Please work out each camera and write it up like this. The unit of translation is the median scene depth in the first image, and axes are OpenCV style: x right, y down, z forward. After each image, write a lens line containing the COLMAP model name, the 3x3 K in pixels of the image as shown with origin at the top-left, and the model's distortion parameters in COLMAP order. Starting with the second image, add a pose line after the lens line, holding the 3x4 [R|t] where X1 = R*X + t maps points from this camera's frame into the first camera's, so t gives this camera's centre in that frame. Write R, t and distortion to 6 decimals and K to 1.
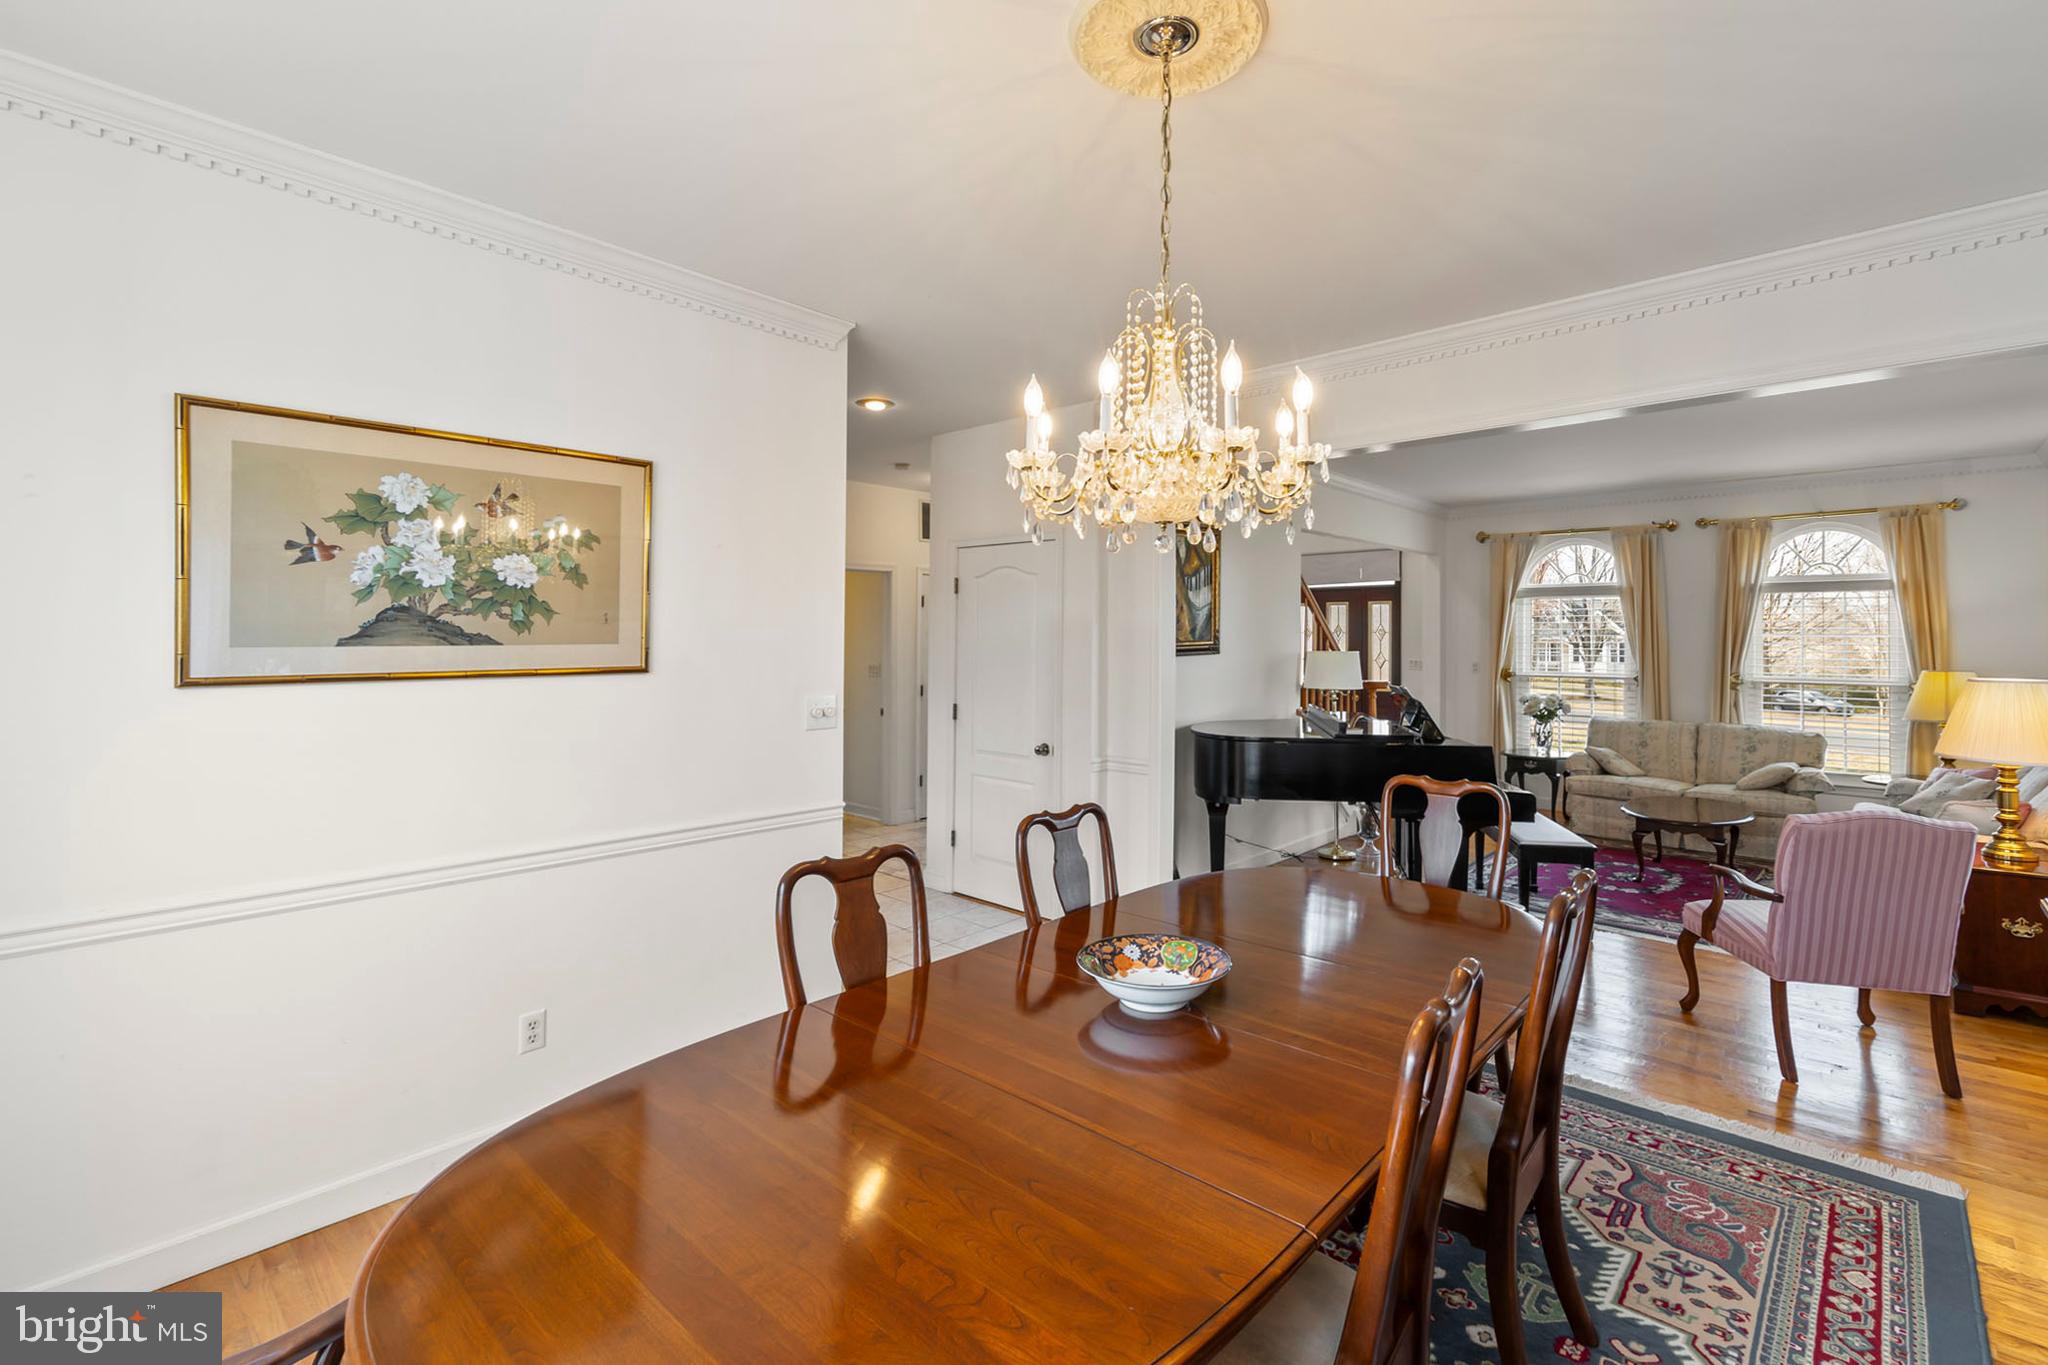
lens RADIAL K [[921.9, 0, 1076.5], [0, 921.9, 637.4], [0, 0, 1]] dist [0.013285, -0.000344]
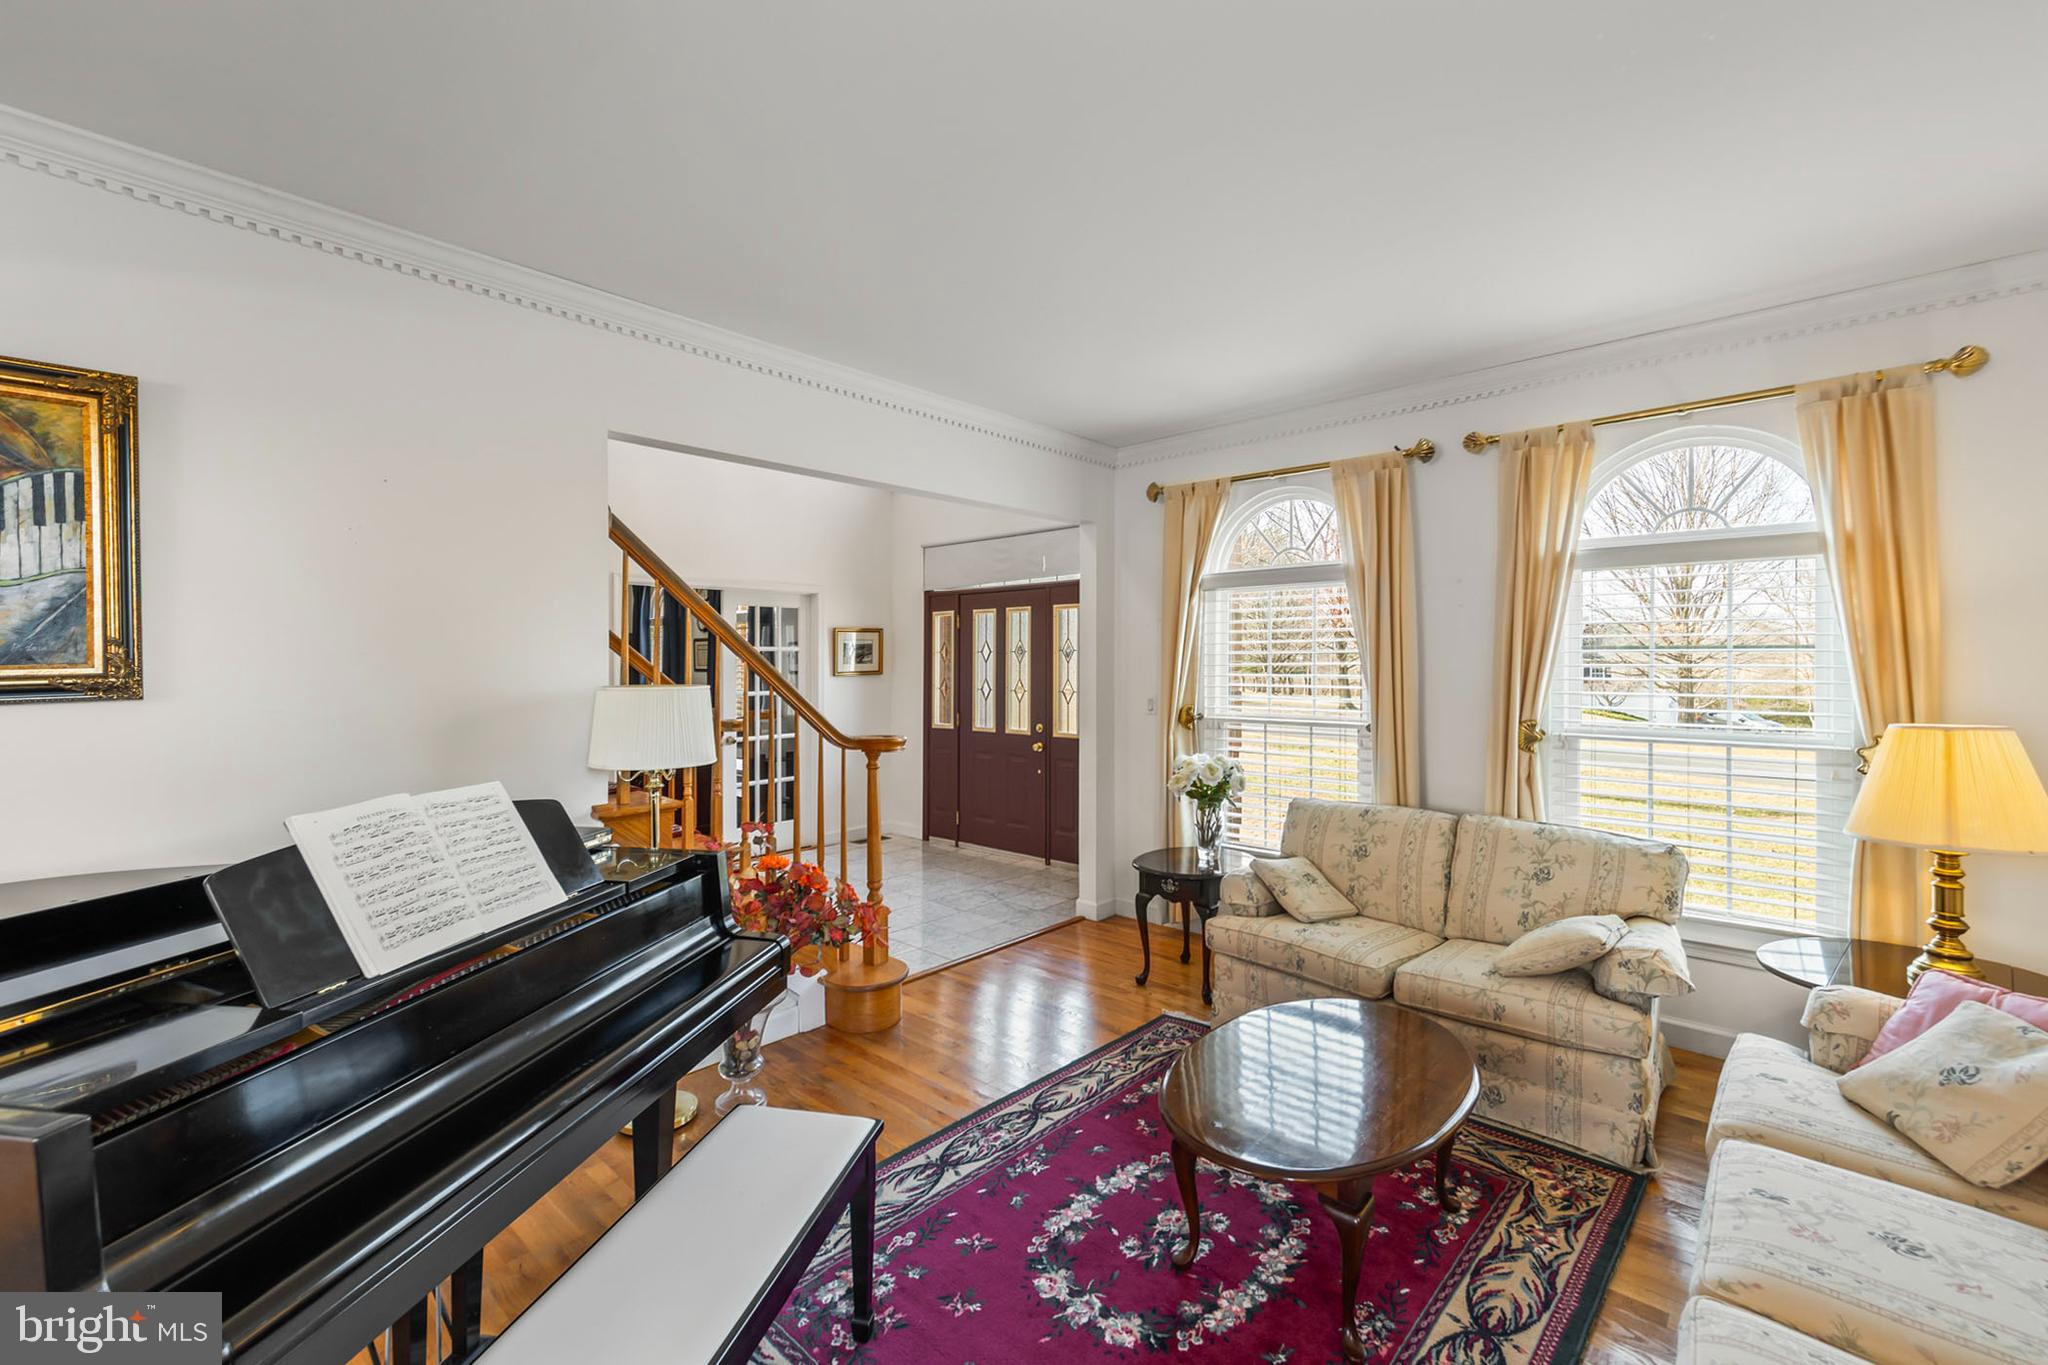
lens RADIAL K [[873.7, 0, 1037.1], [0, 873.7, 670.9], [0, 0, 1]] dist [0.001489, 0.000256]
pose [[0.999926, -0.004067, -0.011463, 0.437925], [0.004210, 0.999913, 0.012520, 0.002614], [0.011411, -0.012567, 0.999856, 0.500827]]
